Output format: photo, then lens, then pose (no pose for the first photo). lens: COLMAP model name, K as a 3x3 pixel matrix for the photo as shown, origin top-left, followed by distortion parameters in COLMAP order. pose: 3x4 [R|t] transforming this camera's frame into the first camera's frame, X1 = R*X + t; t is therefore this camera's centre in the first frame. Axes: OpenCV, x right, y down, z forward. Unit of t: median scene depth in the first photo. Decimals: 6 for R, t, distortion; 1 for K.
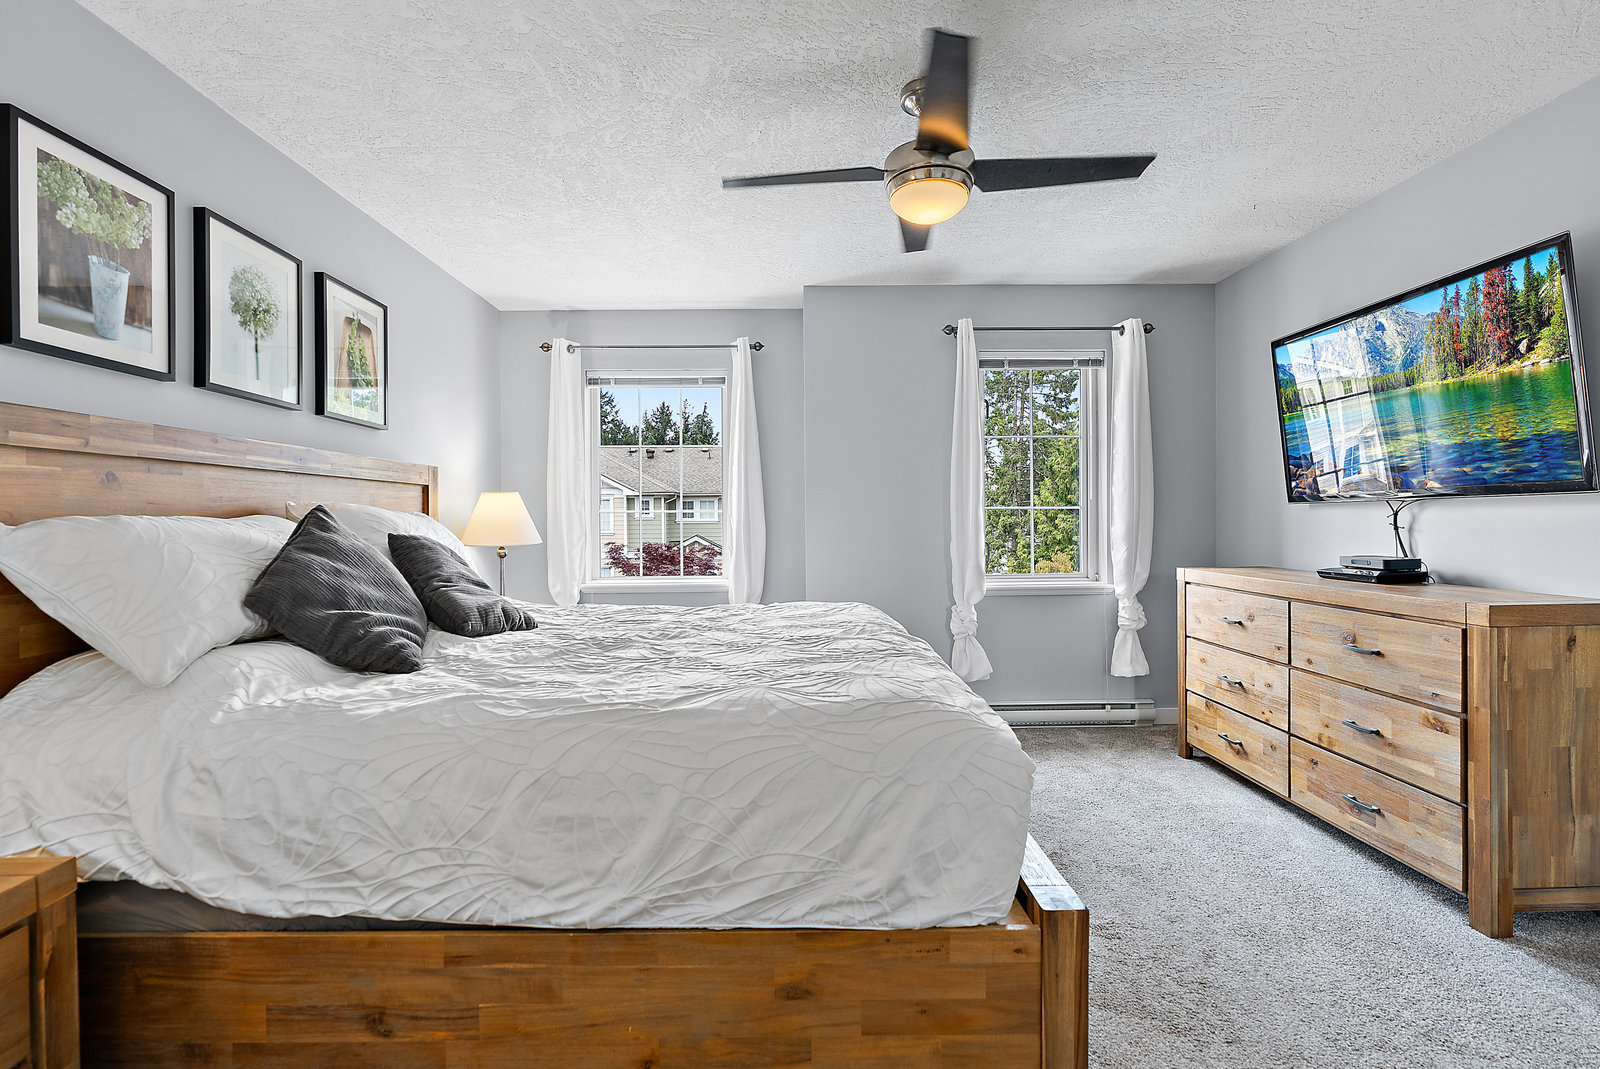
lens RADIAL K [[722.9, 0, 806.6], [0, 722.9, 527.5], [0, 0, 1]] dist [-0.013596, 0.004525]
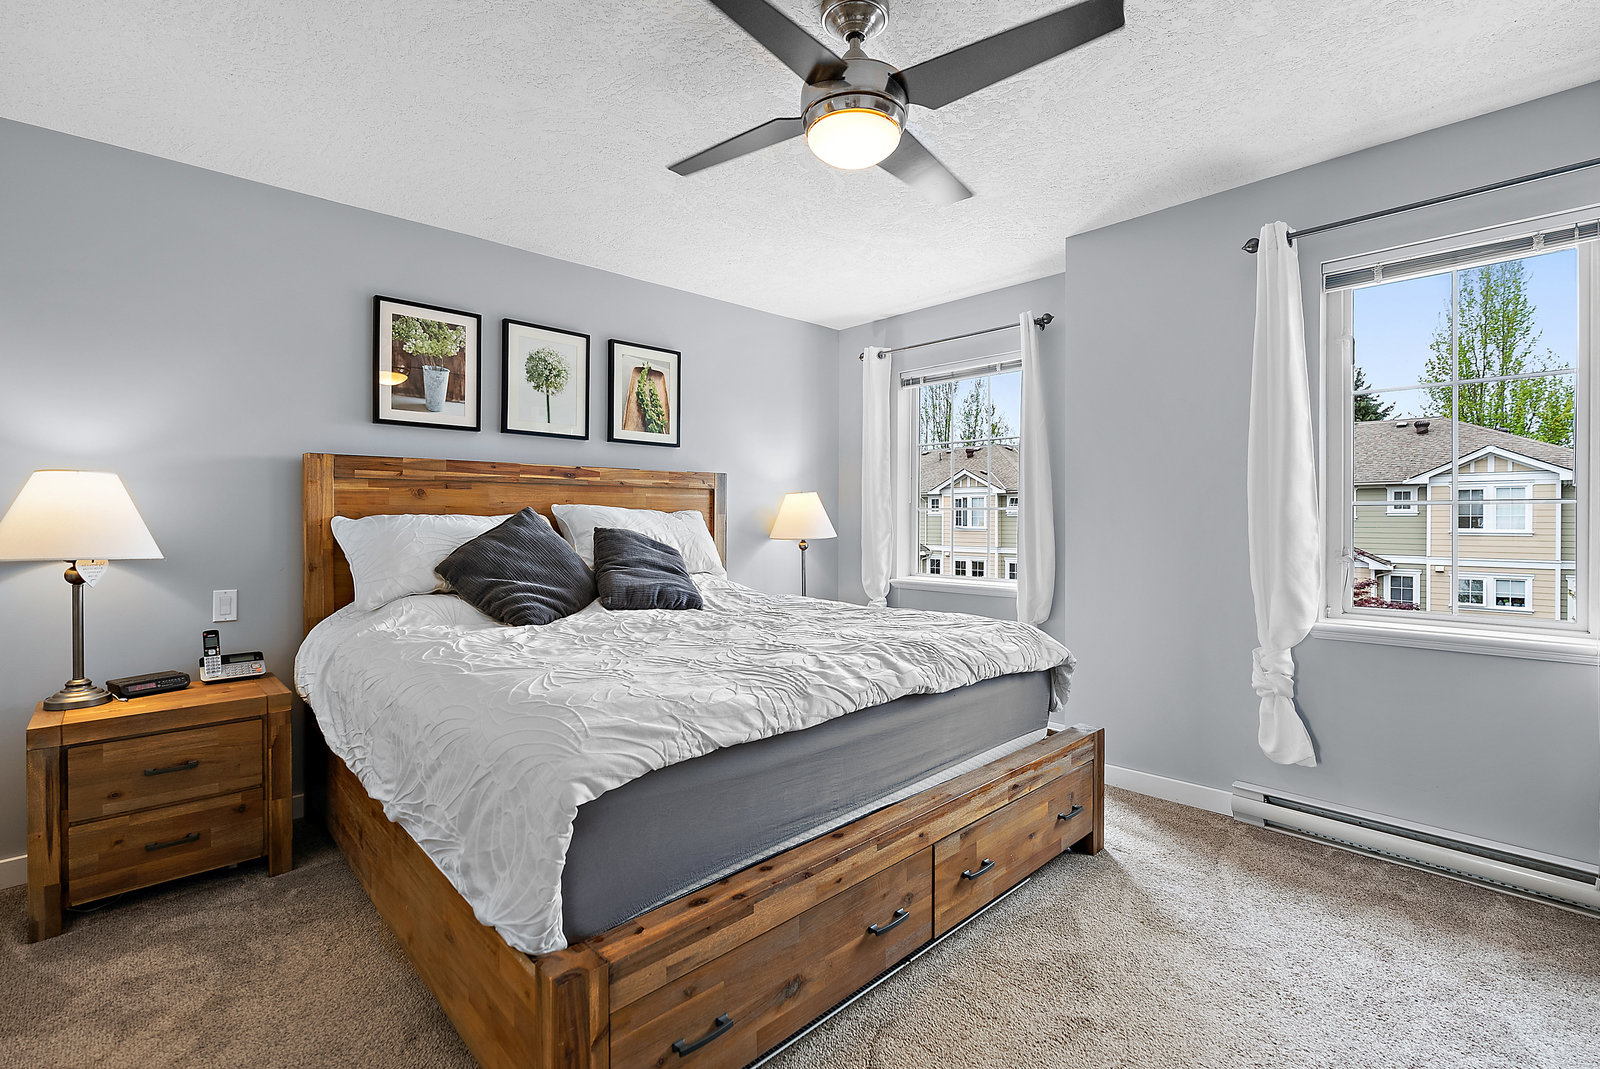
lens RADIAL K [[722.9, 0, 802.6], [0, 722.9, 525.8], [0, 0, 1]] dist [-0.013596, 0.004525]
pose [[0.673324, 0.016150, -0.739171, 0.726427], [-0.012907, 0.999866, 0.010089, -0.014131], [0.739235, 0.002747, 0.673442, 0.389890]]
